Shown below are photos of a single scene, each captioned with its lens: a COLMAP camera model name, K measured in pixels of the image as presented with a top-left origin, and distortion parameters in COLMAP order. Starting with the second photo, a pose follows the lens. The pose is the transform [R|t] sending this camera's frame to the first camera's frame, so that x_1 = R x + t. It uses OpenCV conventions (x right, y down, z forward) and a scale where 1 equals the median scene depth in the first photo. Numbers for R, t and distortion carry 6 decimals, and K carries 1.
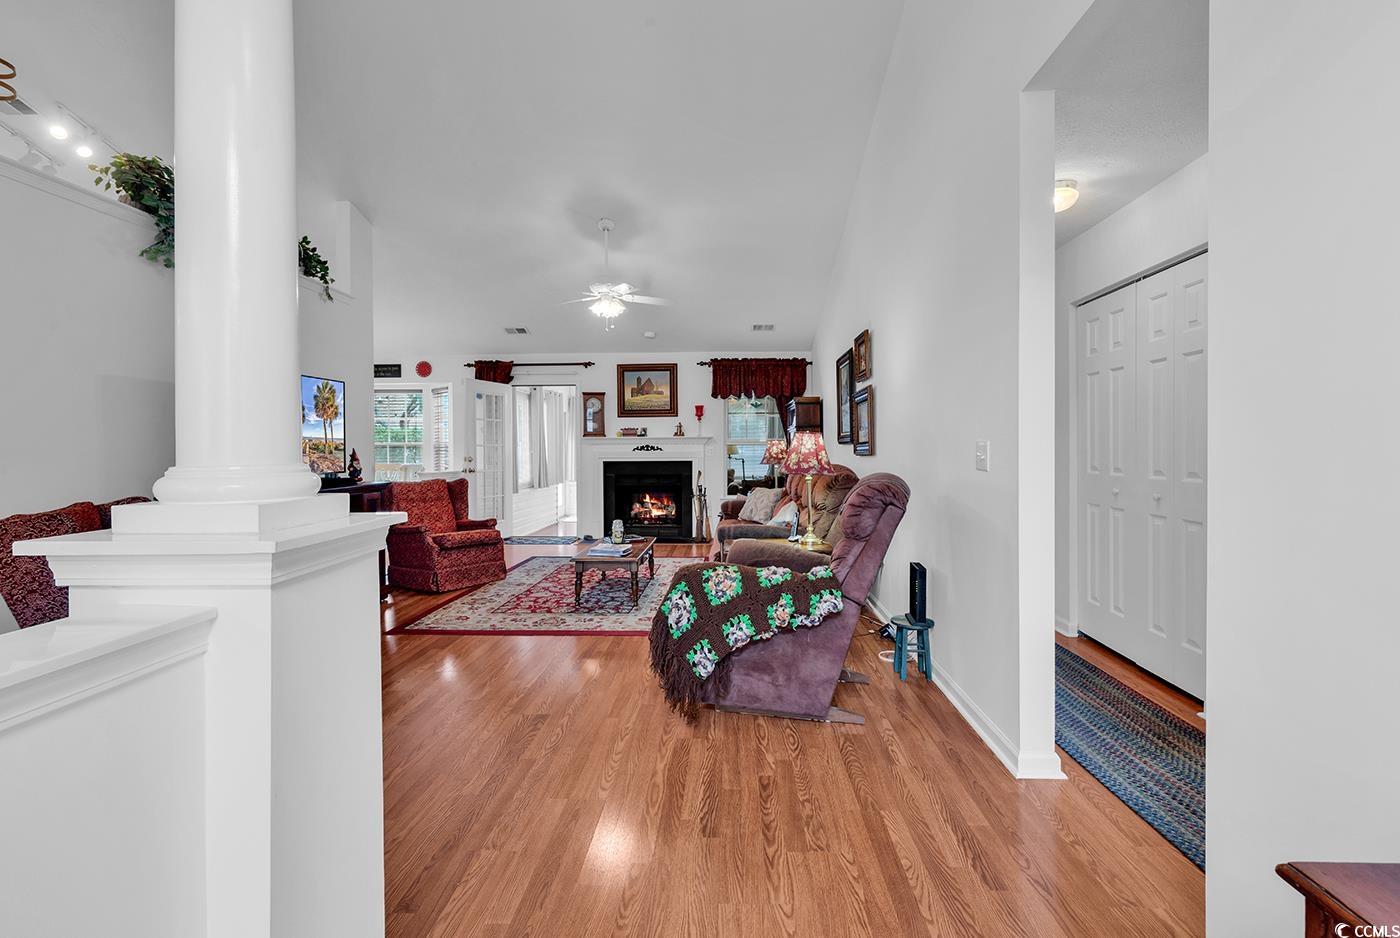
lens RADIAL K [[624.0, 0, 706.7], [0, 624.0, 452.7], [0, 0, 1]] dist [0.007495, -0.003153]
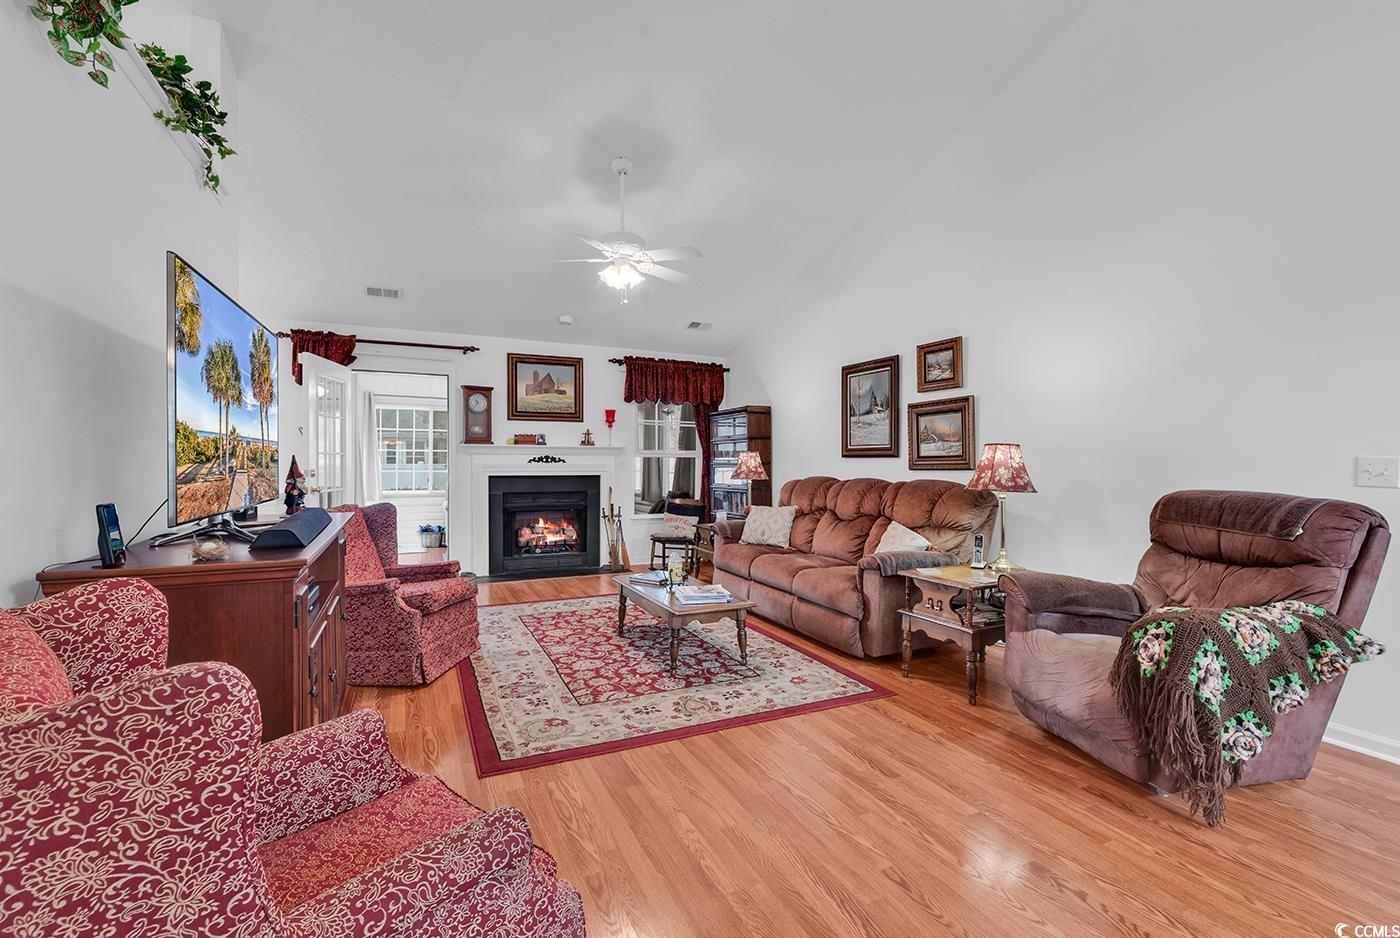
lens RADIAL K [[624.0, 0, 694.9], [0, 624.0, 466.0], [0, 0, 1]] dist [0.007495, -0.003153]
pose [[0.890085, 0.006207, 0.455753, -0.296914], [-0.006260, 0.999979, -0.001393, 0.000949], [-0.455752, -0.001613, 0.890105, 0.193896]]
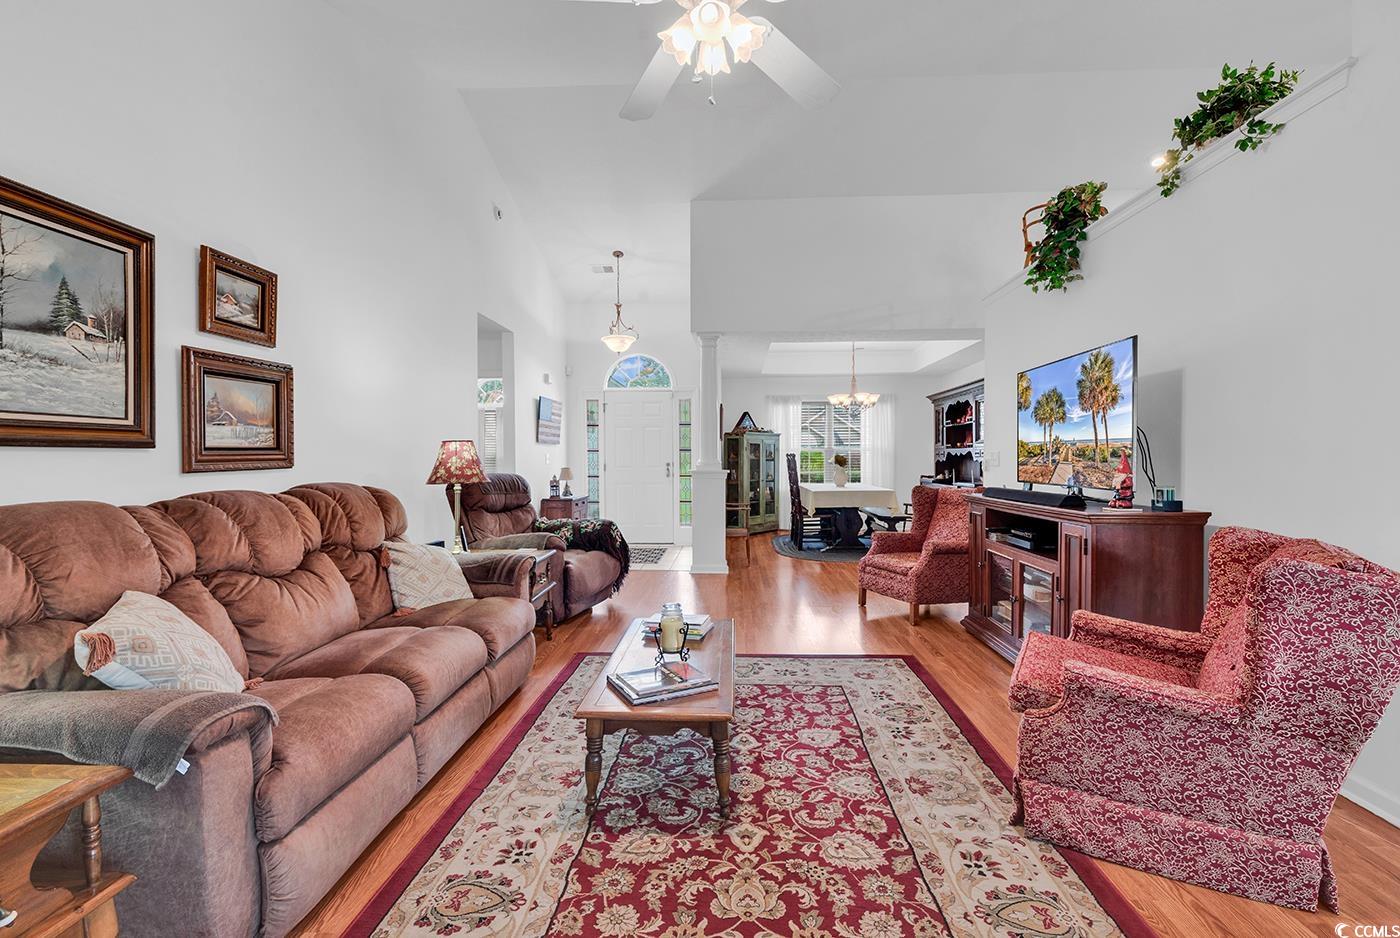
lens RADIAL K [[624.0, 0, 717.6], [0, 624.0, 464.5], [0, 0, 1]] dist [0.007495, -0.003153]
pose [[-0.999856, 0.009697, -0.013911, -0.108316], [0.009432, 0.999774, 0.019027, -0.004827], [0.014093, 0.018893, -0.999722, 0.933780]]
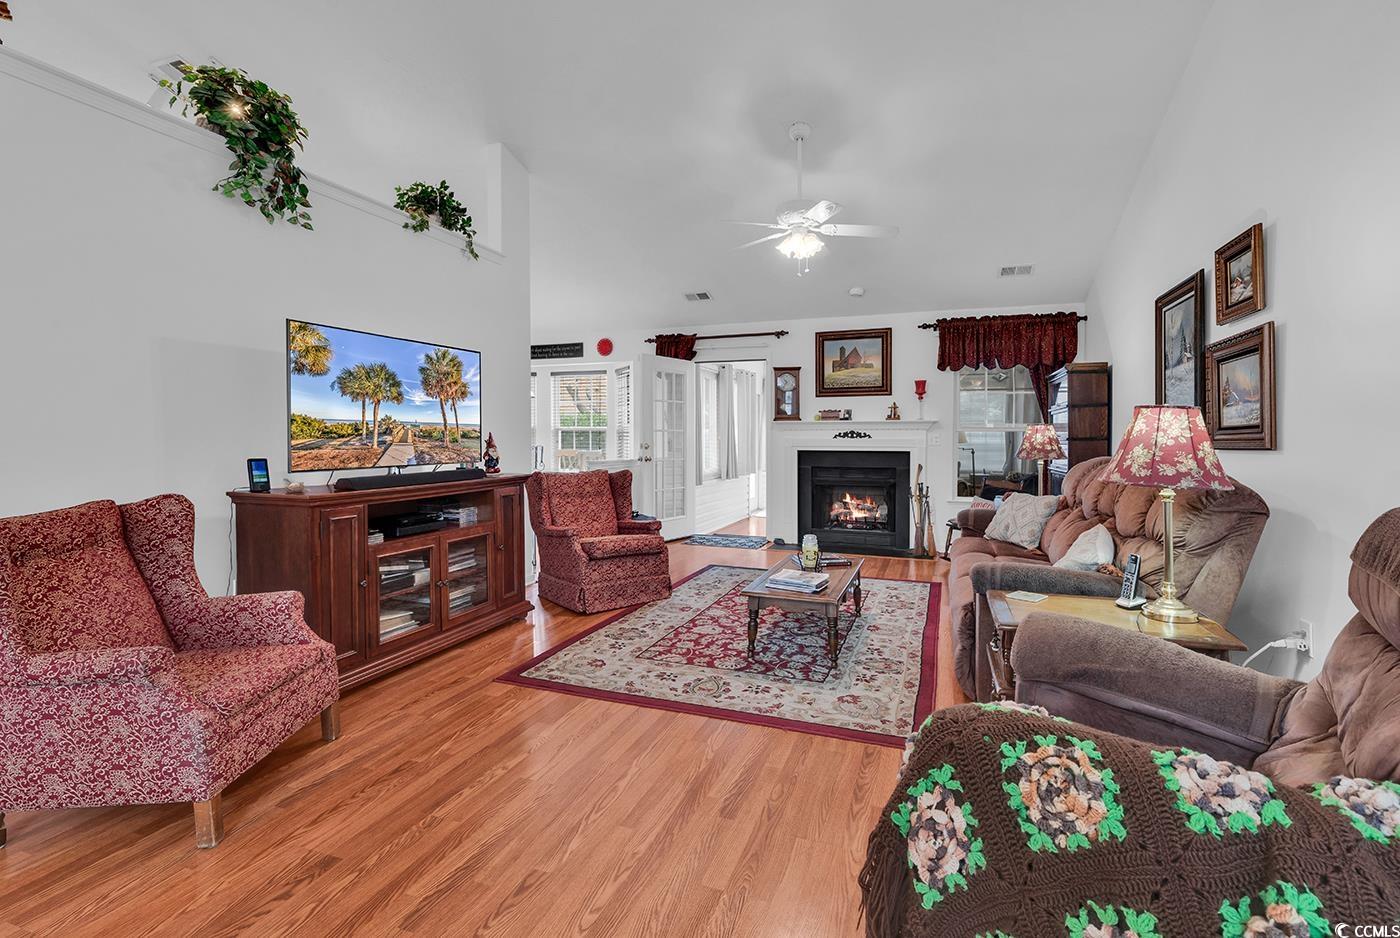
lens RADIAL K [[624.0, 0, 716.7], [0, 624.0, 445.6], [0, 0, 1]] dist [0.007495, -0.003153]
pose [[0.953611, 0.011597, -0.300818, -0.019368], [-0.008523, 0.999897, 0.011529, -0.001226], [0.300921, -0.008430, 0.953612, 0.180960]]
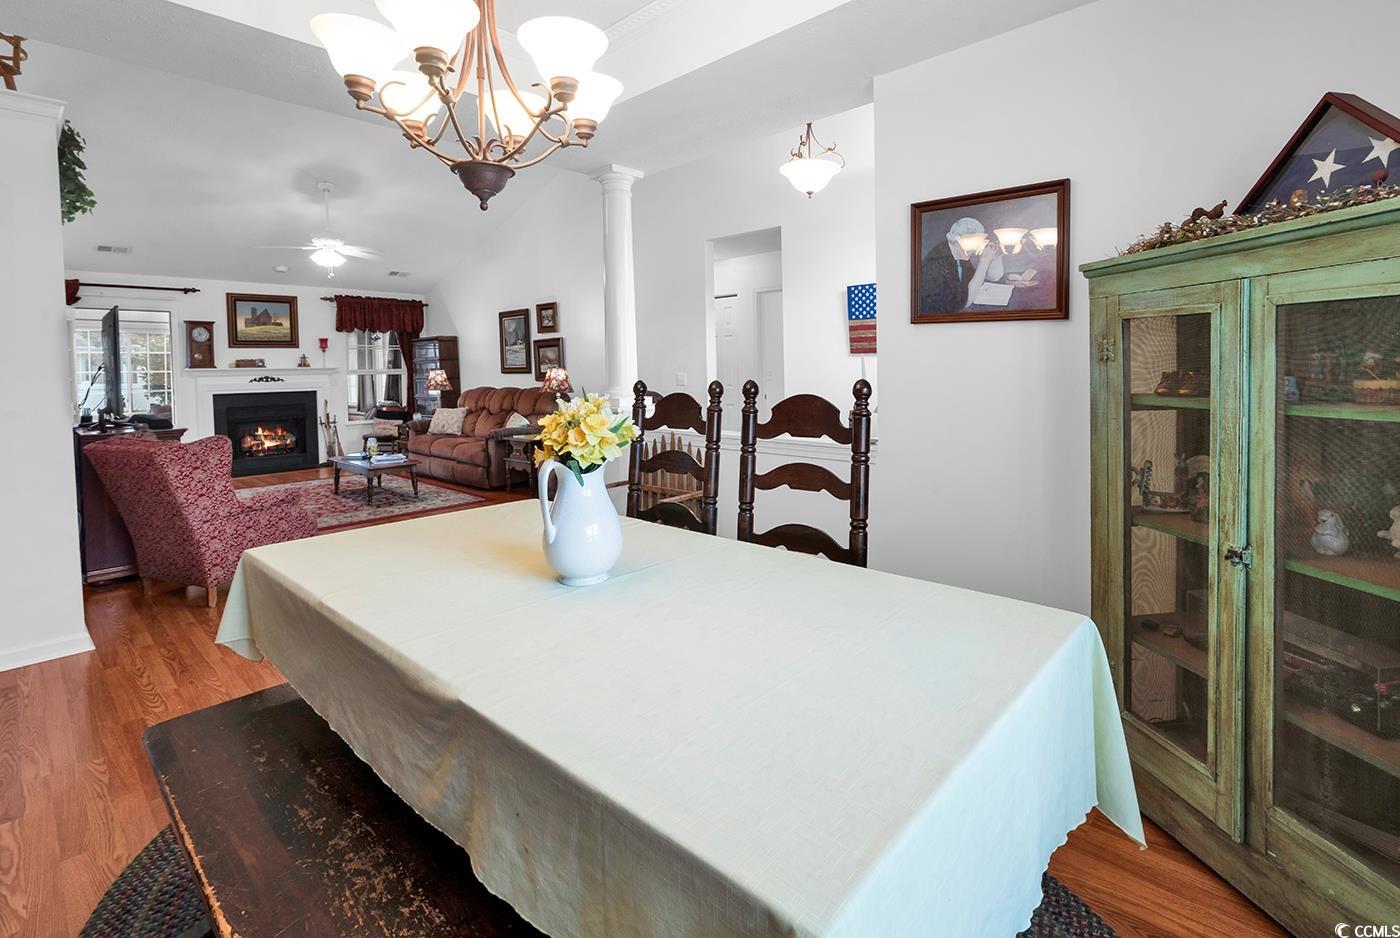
lens RADIAL K [[668.5, 0, 697.3], [0, 668.5, 386.4], [0, 0, 1]] dist [-0.004829, 0.000853]
pose [[0.663776, -0.028416, 0.747392, -0.441848], [0.018236, 0.999596, 0.021809, -0.006973], [-0.747710, -0.000847, 0.664025, -0.227249]]
